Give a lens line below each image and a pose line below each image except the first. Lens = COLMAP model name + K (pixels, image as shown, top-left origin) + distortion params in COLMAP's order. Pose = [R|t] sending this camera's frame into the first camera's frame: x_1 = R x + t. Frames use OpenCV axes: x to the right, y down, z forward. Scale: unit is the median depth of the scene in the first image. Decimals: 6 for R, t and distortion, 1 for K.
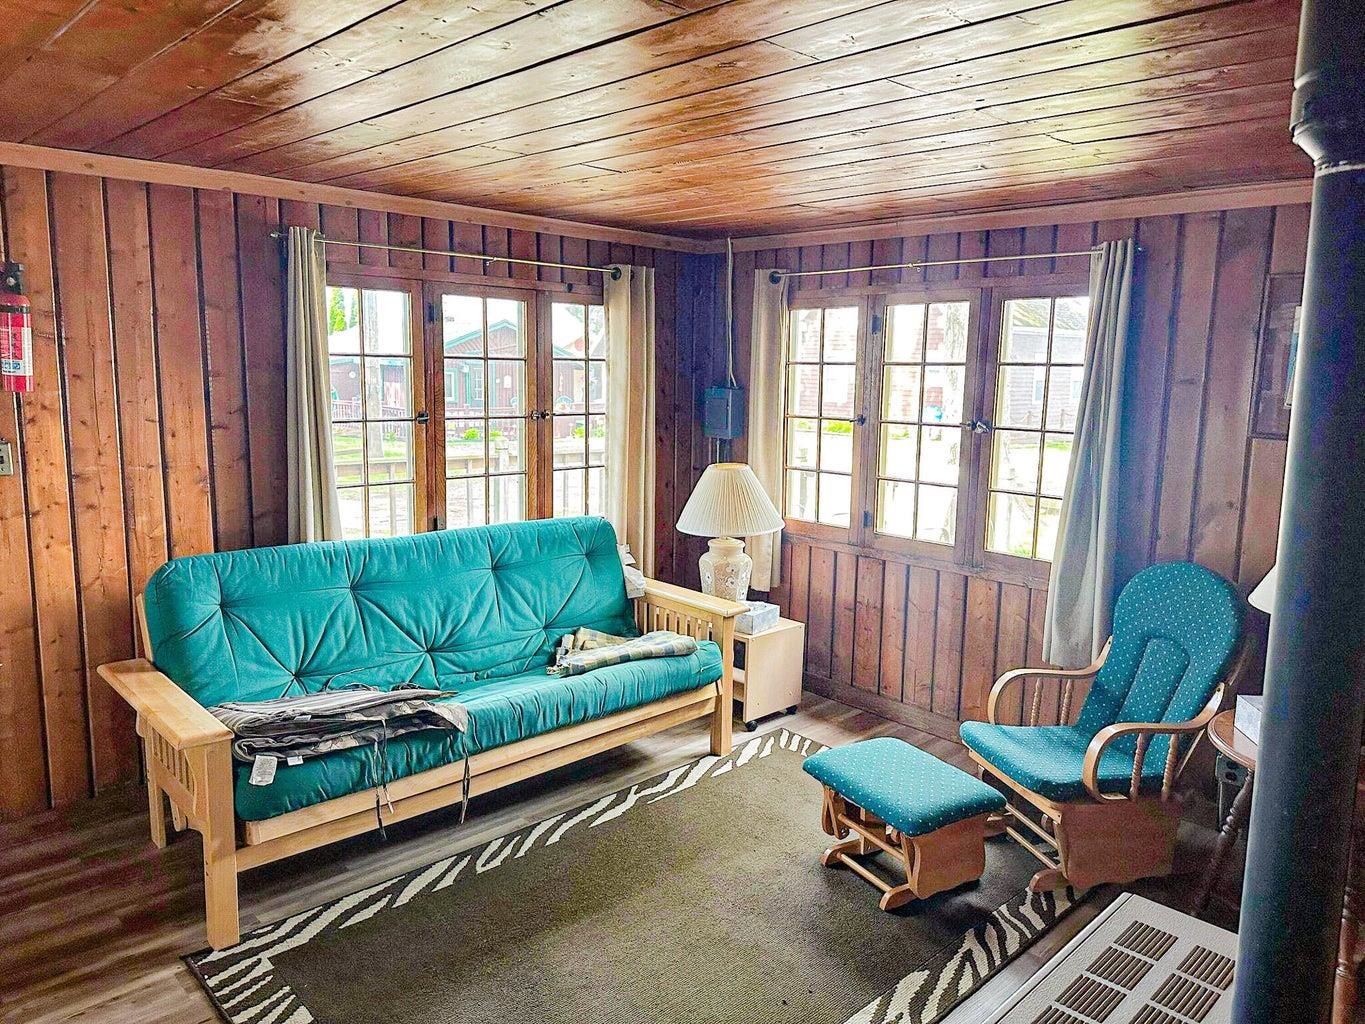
lens RADIAL K [[973.6, 0, 682.5], [0, 973.6, 512.0], [0, 0, 1]] dist [0.032084, -0.006931]
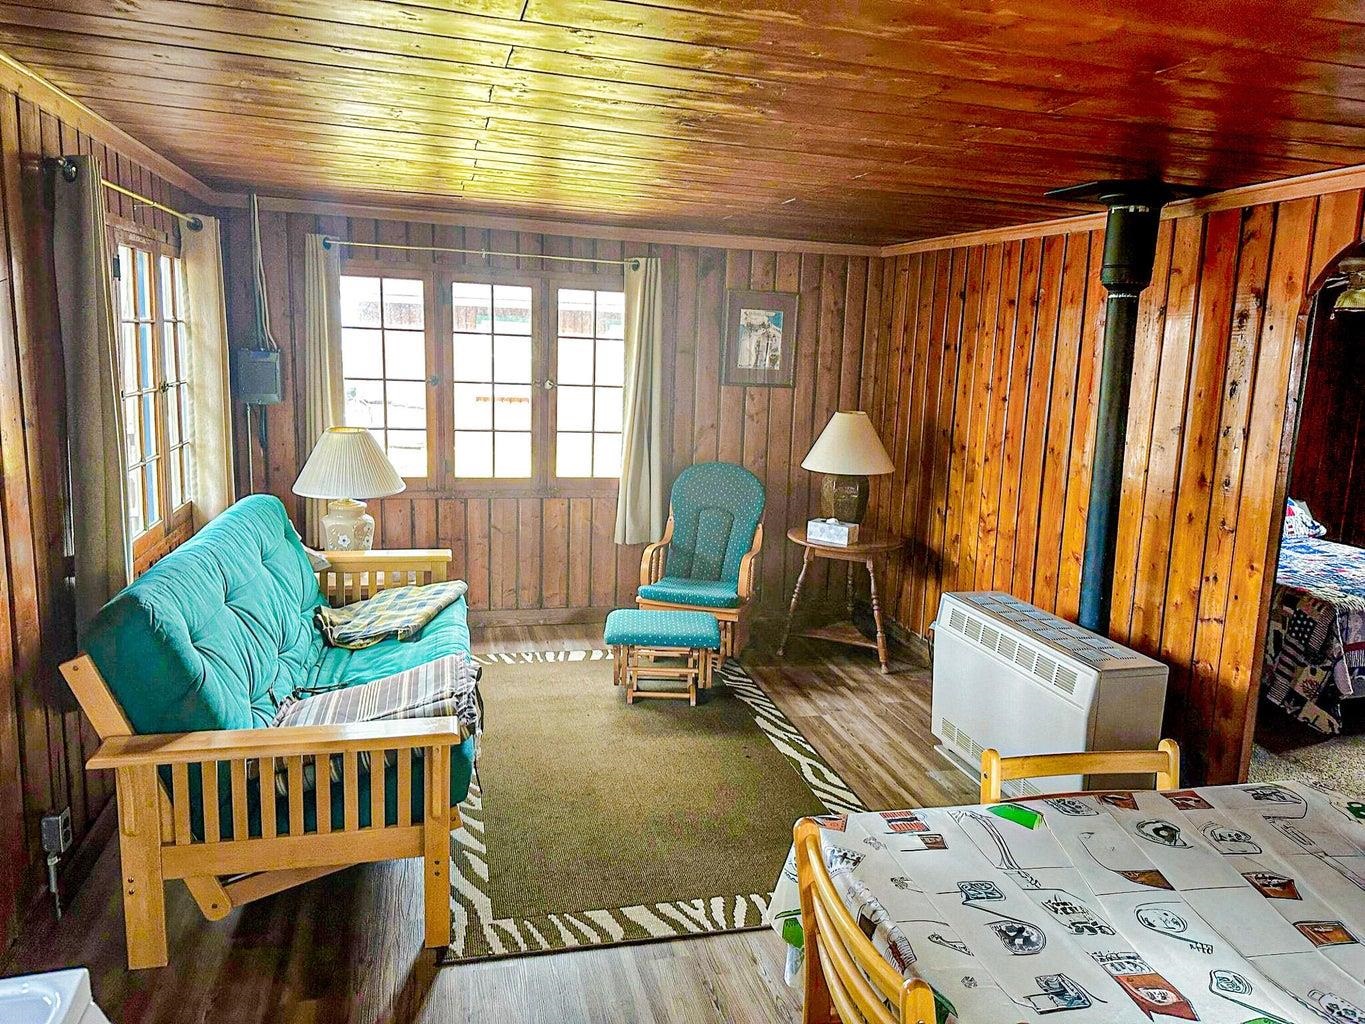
lens RADIAL K [[973.6, 0, 682.5], [0, 973.6, 512.0], [0, 0, 1]] dist [0.032084, -0.006931]
pose [[0.464058, -0.149465, 0.873104, -0.889570], [0.103501, 0.988059, 0.114133, -0.052756], [-0.879737, 0.037403, 0.473986, 0.244184]]
